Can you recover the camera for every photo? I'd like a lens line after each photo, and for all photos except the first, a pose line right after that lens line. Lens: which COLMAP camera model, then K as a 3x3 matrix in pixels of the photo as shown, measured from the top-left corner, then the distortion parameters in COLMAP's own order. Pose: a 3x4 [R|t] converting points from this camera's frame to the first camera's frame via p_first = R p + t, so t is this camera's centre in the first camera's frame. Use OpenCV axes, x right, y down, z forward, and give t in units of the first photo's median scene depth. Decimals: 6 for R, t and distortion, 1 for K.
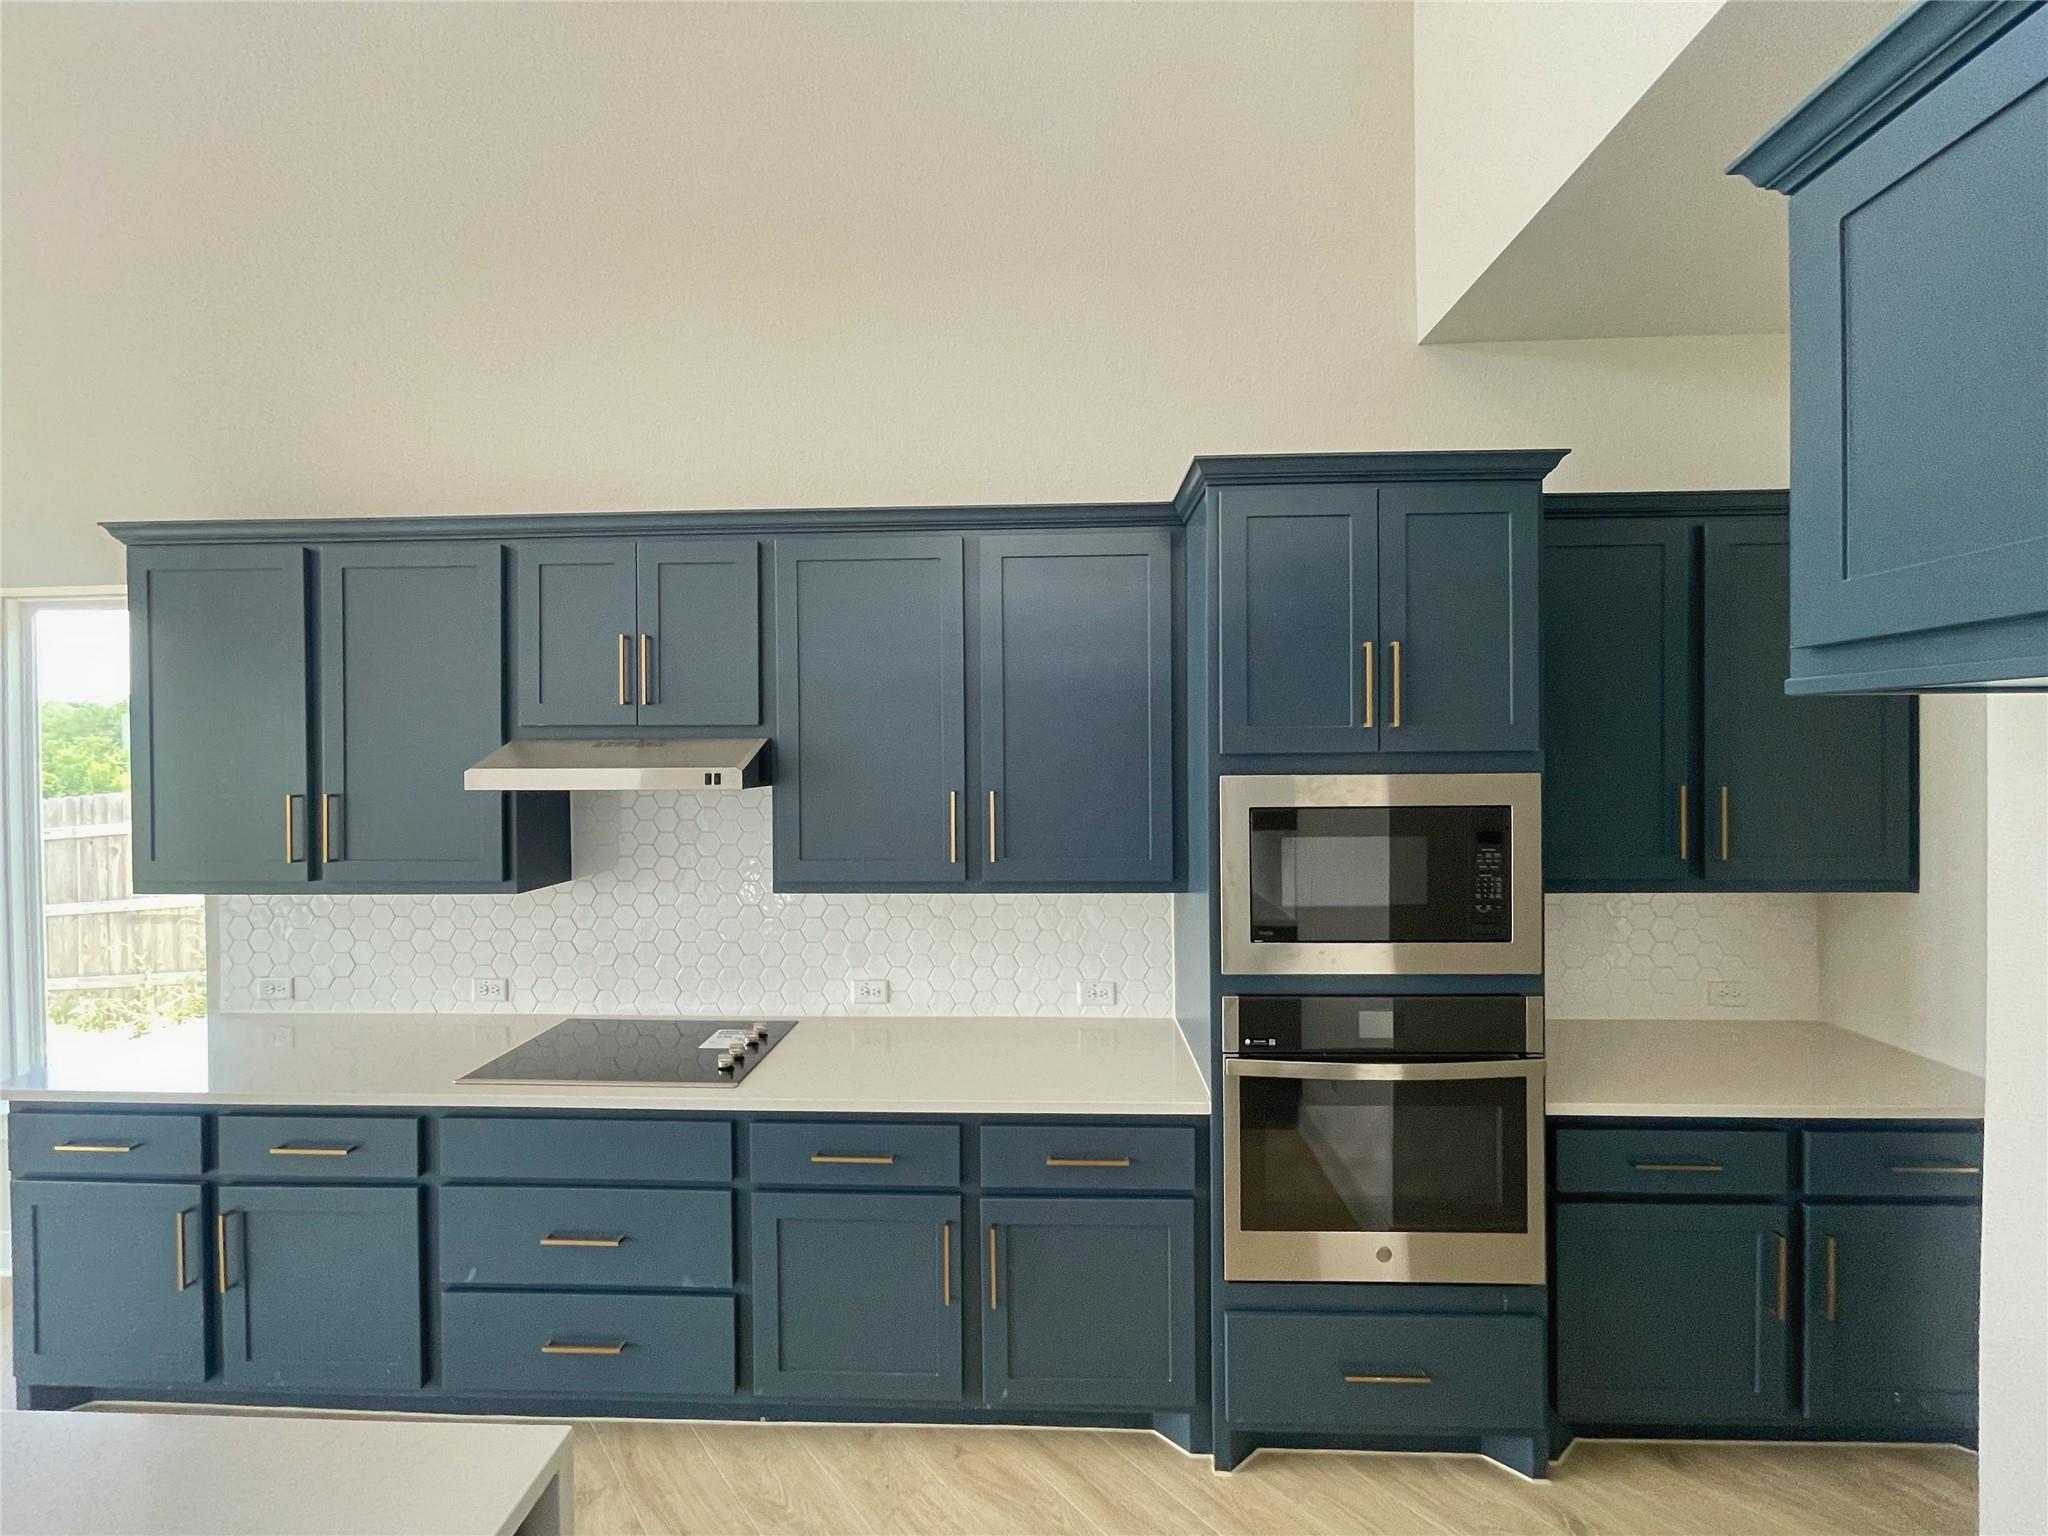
lens RADIAL K [[839.6, 0, 1024.2], [0, 839.6, 759.6], [0, 0, 1]] dist [0.000990, 0.000118]
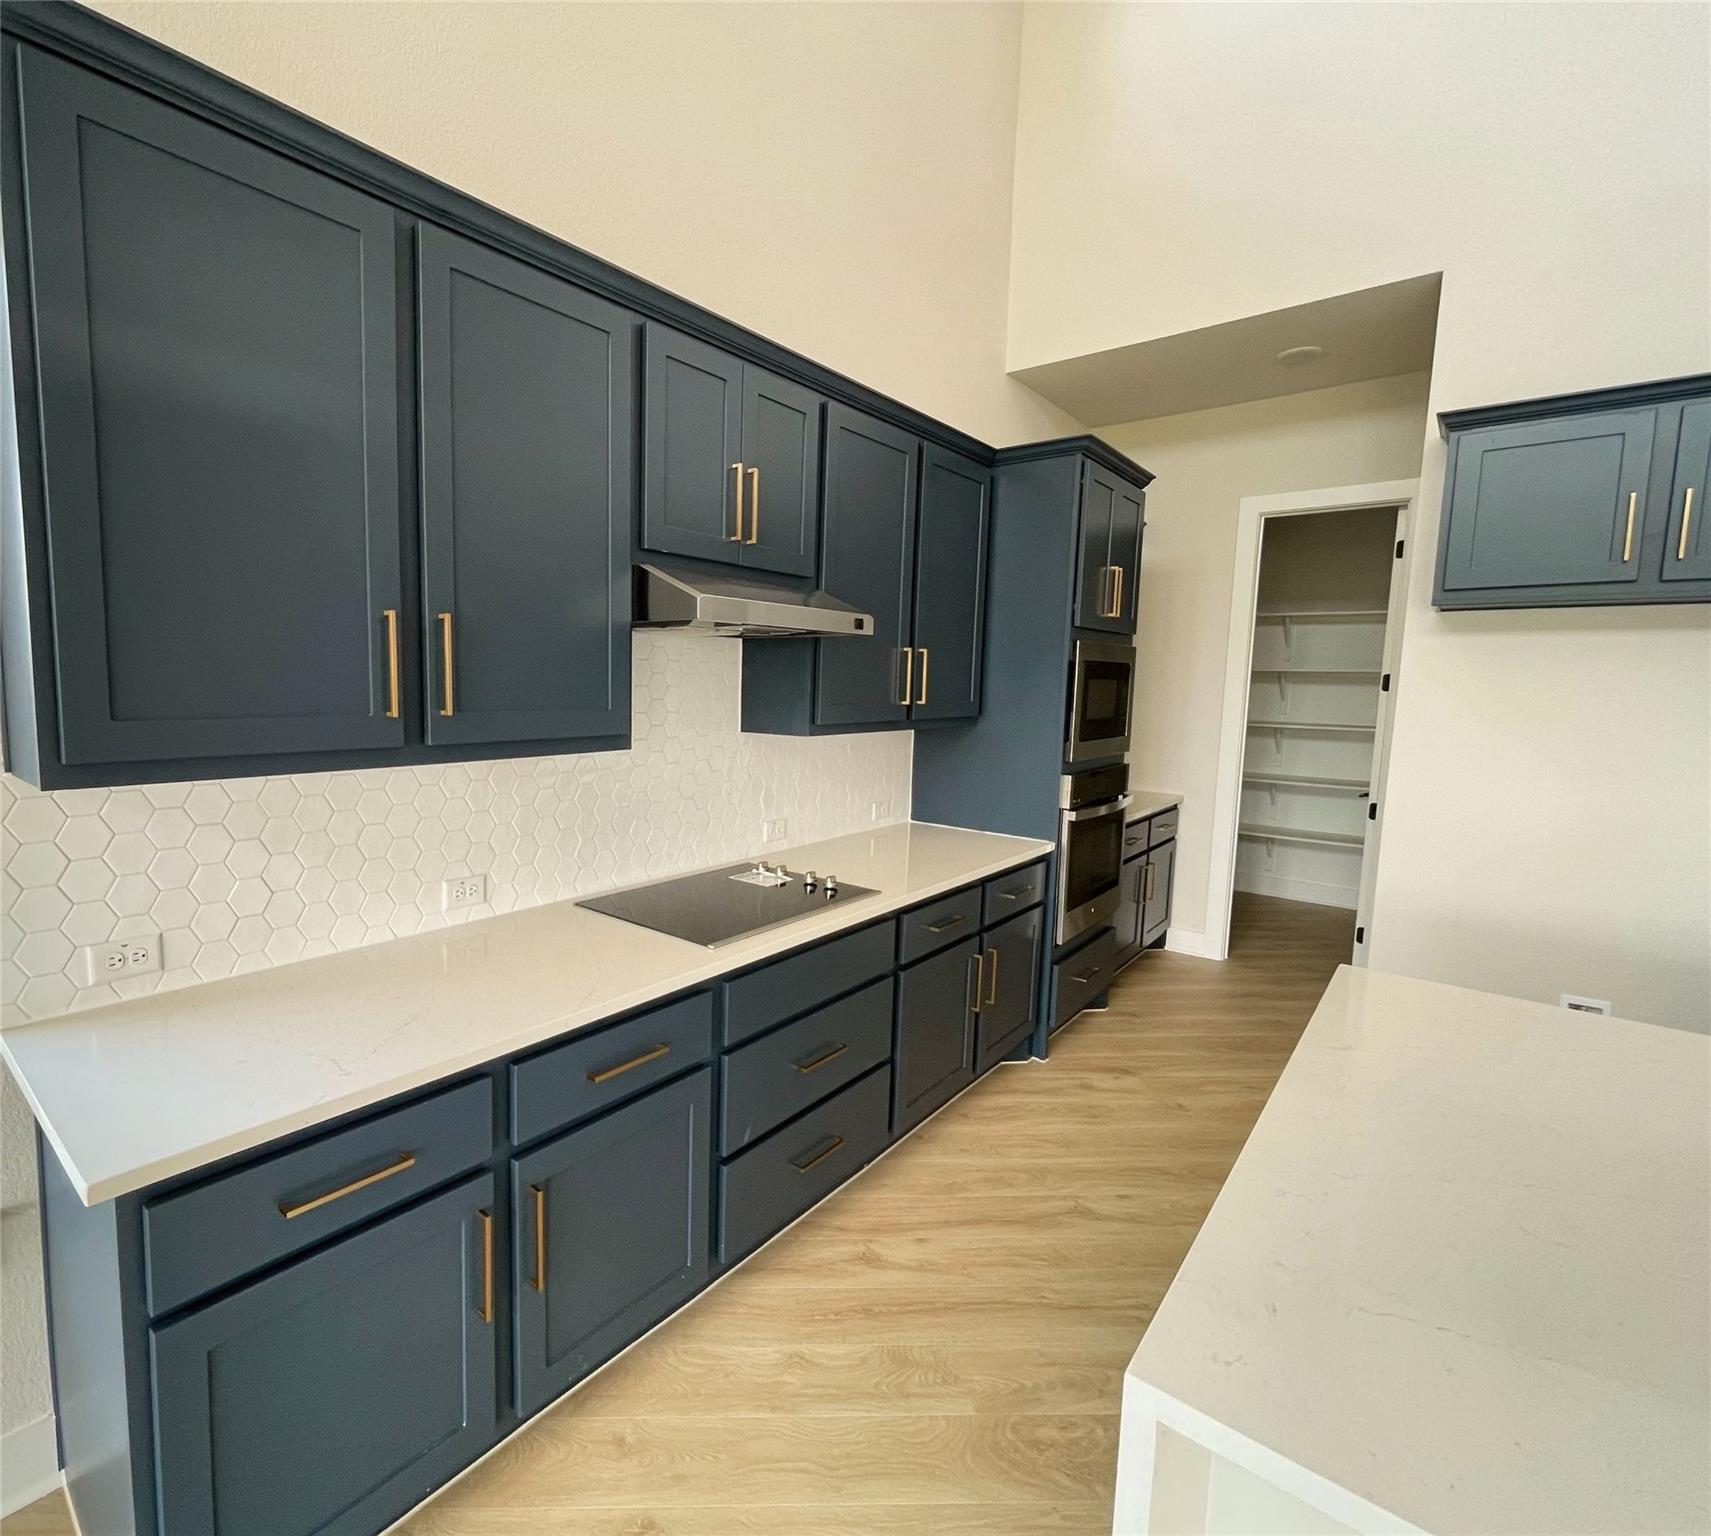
lens RADIAL K [[840.5, 0, 697.4], [0, 840.5, 765.9], [0, 0, 1]] dist [-0.000116, 0.001449]
pose [[0.651556, -0.063223, 0.755961, -1.244397], [-0.015883, 0.995166, 0.096918, 0.095595], [-0.758434, -0.075154, 0.647402, 0.411997]]
